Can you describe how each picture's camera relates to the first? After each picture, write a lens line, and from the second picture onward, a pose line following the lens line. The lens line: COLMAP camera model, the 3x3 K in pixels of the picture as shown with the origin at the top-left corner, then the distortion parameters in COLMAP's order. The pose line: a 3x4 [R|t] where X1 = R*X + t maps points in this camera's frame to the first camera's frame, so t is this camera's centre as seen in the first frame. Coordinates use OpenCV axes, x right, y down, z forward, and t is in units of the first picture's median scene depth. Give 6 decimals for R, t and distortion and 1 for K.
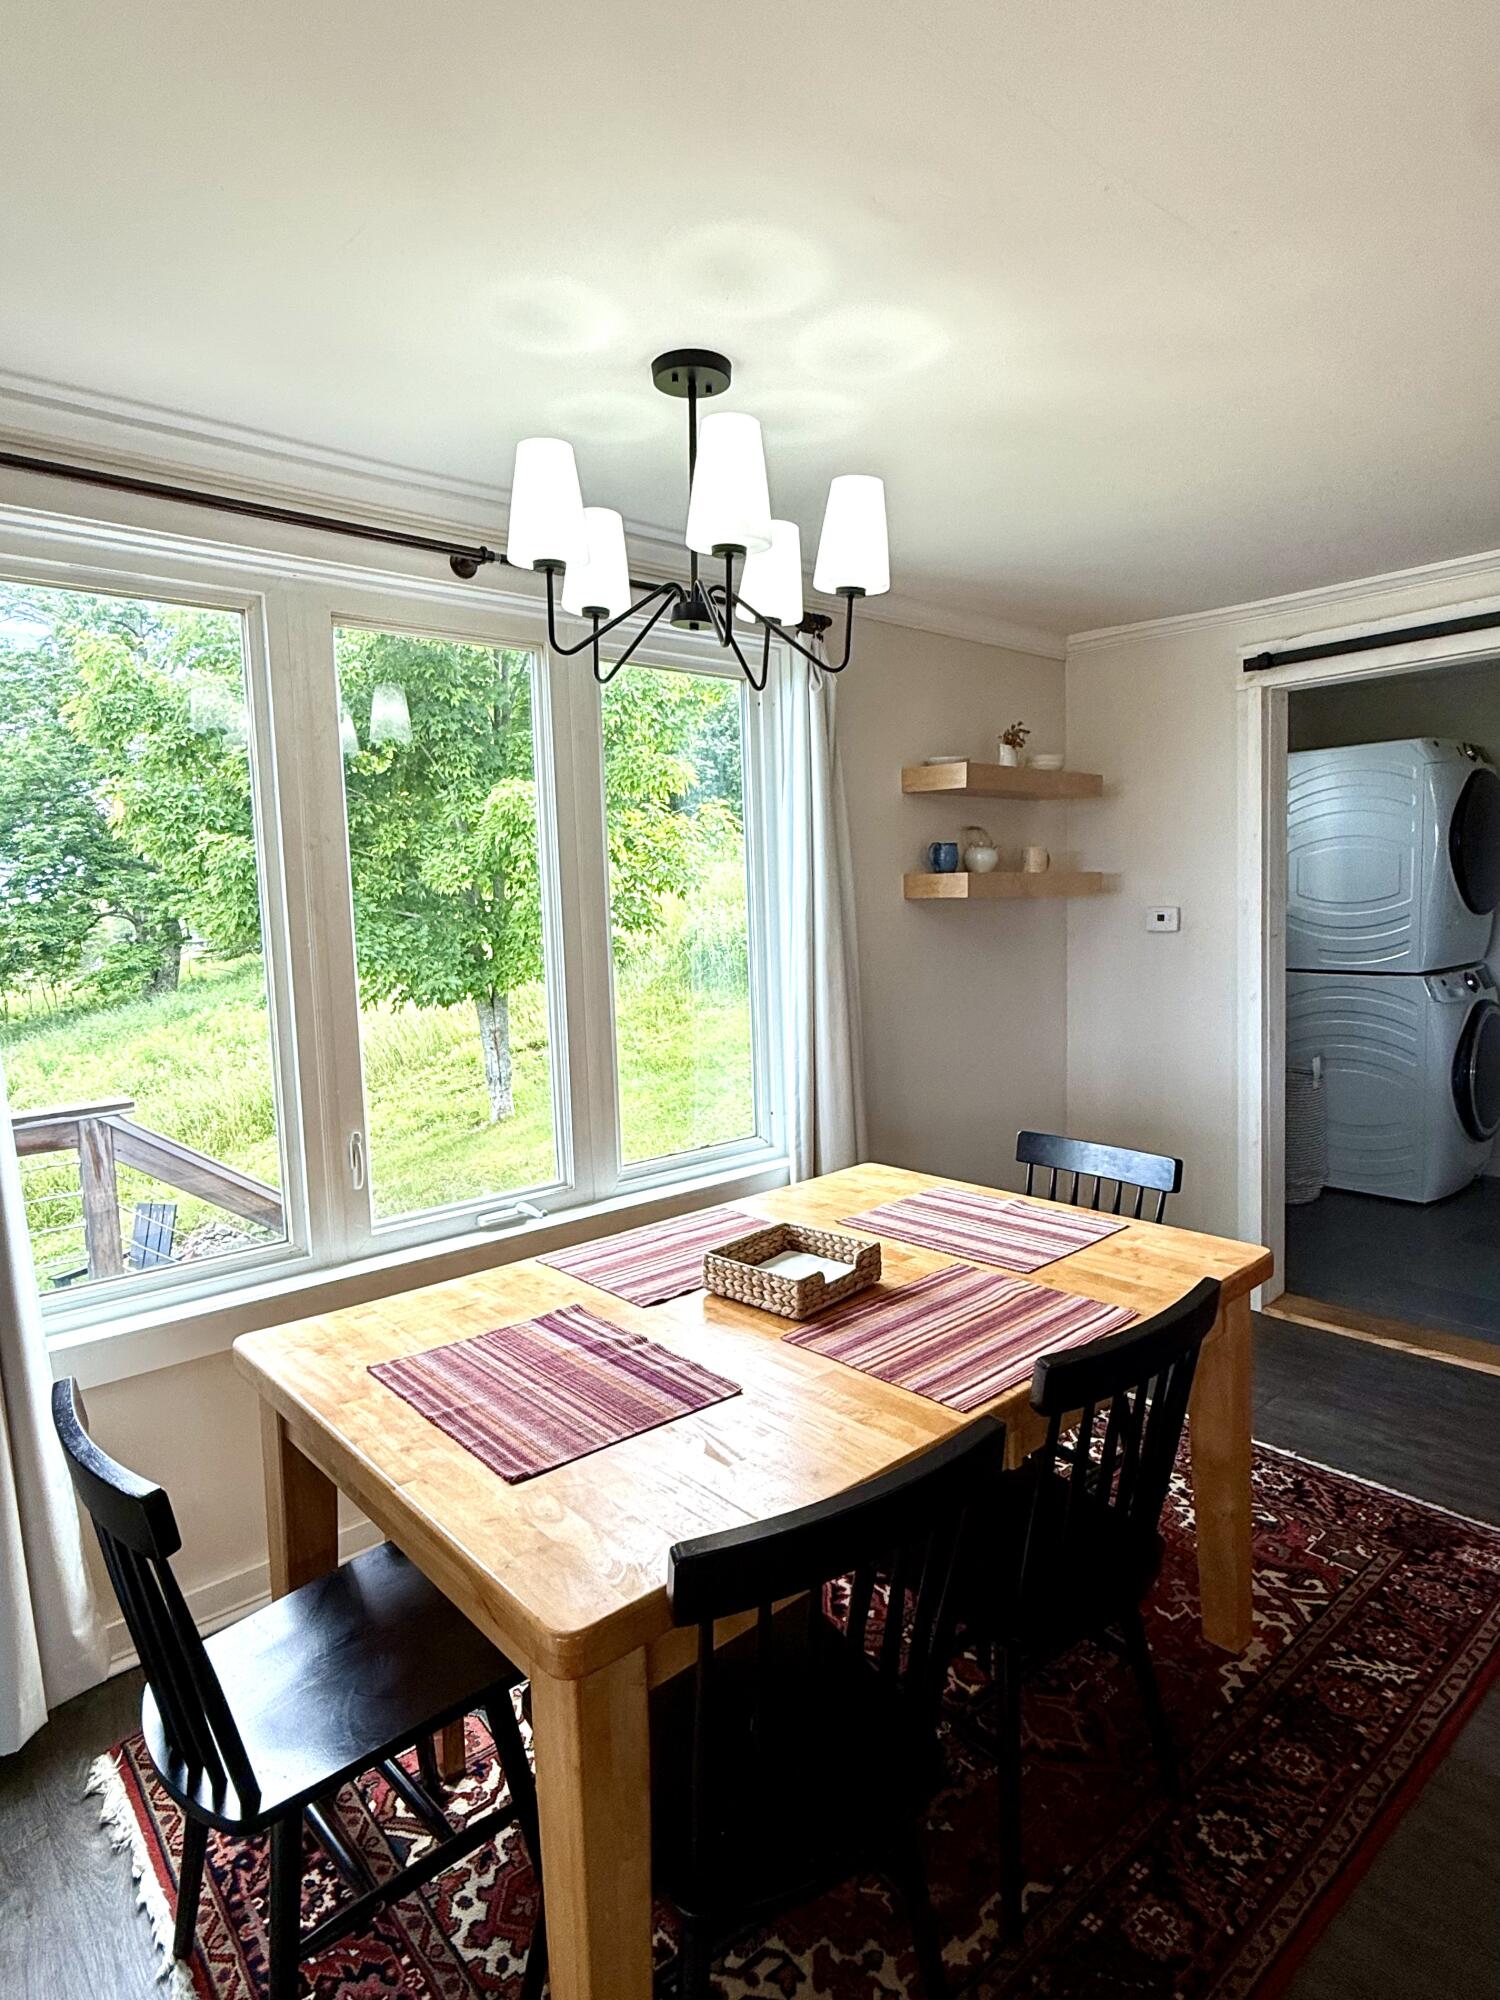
lens RADIAL K [[1083.7, 0, 755.2], [0, 1083.7, 987.3], [0, 0, 1]] dist [-0.002967, 0.000240]
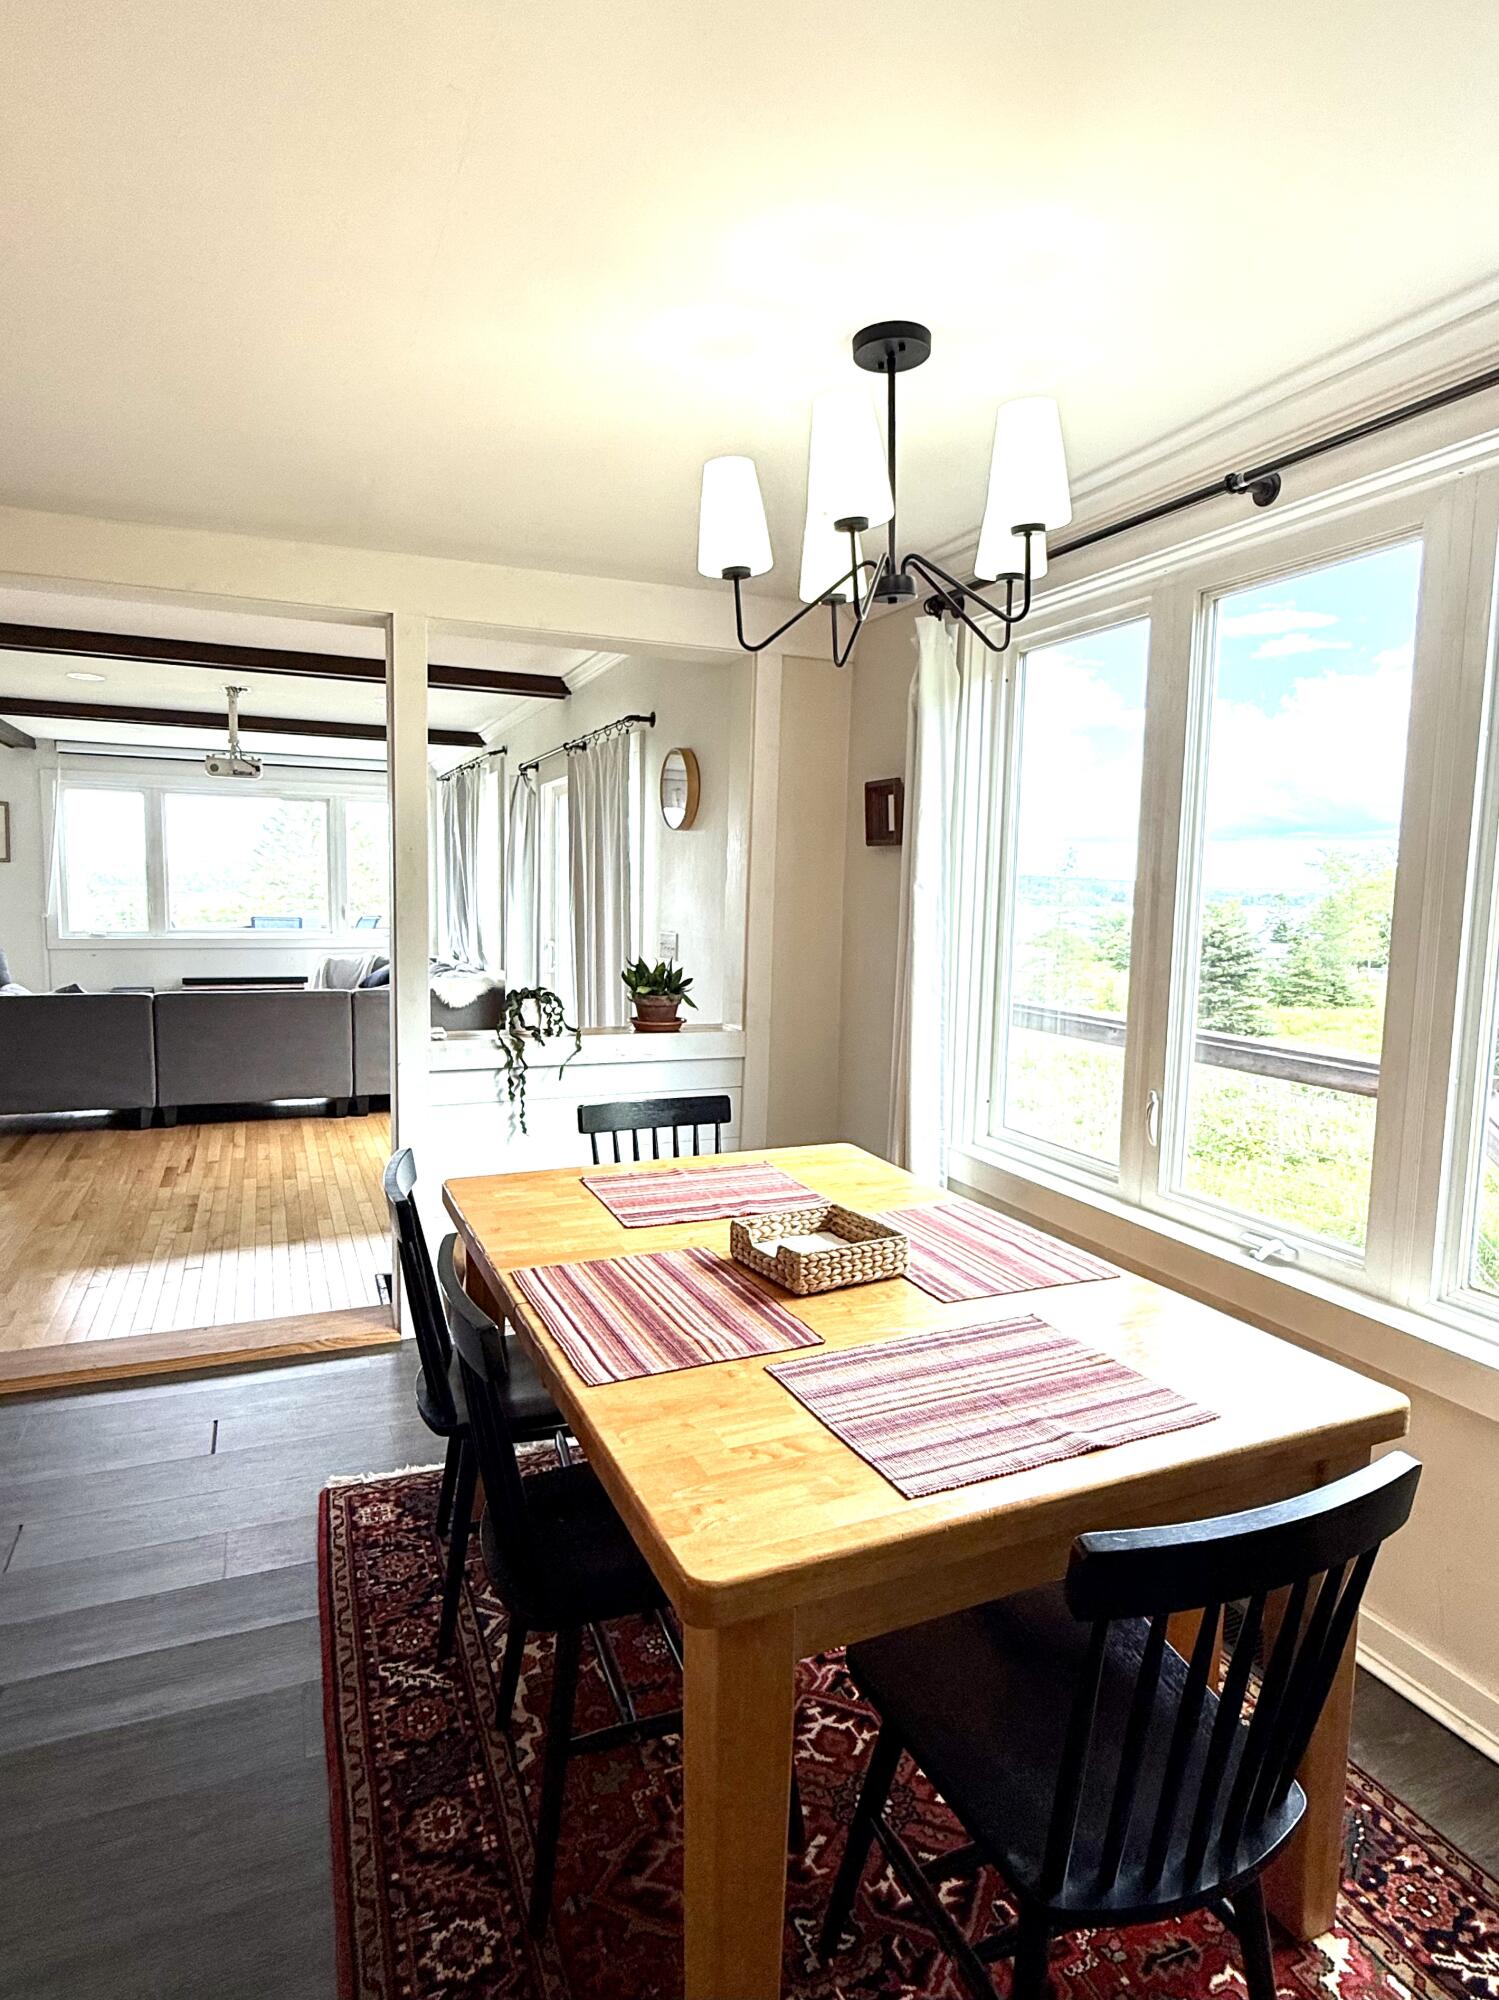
lens RADIAL K [[1083.7, 0, 754.9], [0, 1083.7, 1007.4], [0, 0, 1]] dist [-0.002967, 0.000240]
pose [[-0.287089, 0.128395, -0.949260, 0.991538], [-0.093319, 0.982514, 0.161116, -0.113636], [0.953348, 0.134838, -0.270087, 1.221296]]
